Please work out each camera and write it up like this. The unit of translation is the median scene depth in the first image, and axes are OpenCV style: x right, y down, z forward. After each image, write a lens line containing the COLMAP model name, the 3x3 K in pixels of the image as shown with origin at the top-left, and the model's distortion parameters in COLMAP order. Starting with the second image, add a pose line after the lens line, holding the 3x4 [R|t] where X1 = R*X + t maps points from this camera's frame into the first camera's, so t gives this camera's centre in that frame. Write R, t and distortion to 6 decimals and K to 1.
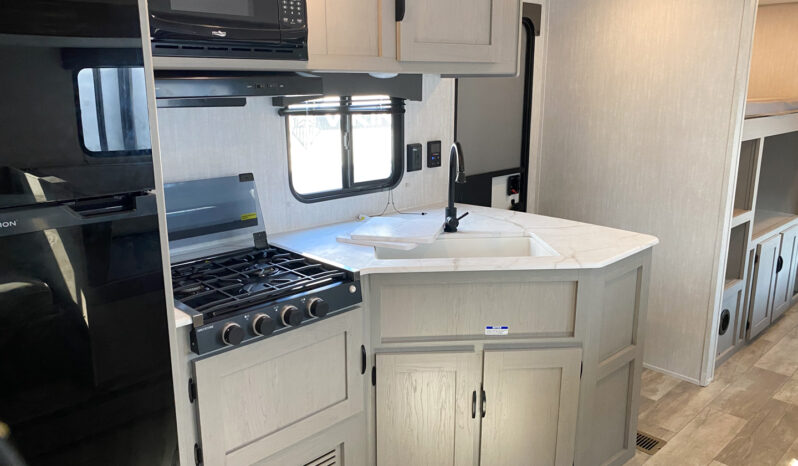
lens RADIAL K [[627.3, 0, 399.0], [0, 627.3, 233.0], [0, 0, 1]] dist [0.037369, -0.010675]
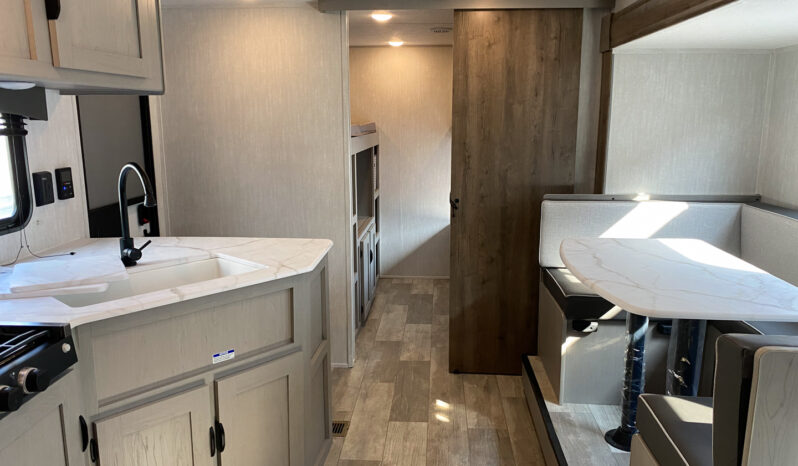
lens RADIAL K [[609.9, 0, 399.0], [0, 609.9, 233.0], [0, 0, 1]] dist [0.080214, -0.006834]
pose [[0.751147, -0.125186, 0.648156, -0.184348], [0.156439, 0.987642, 0.009457, 0.003412], [-0.641331, 0.094293, 0.761448, 0.085634]]
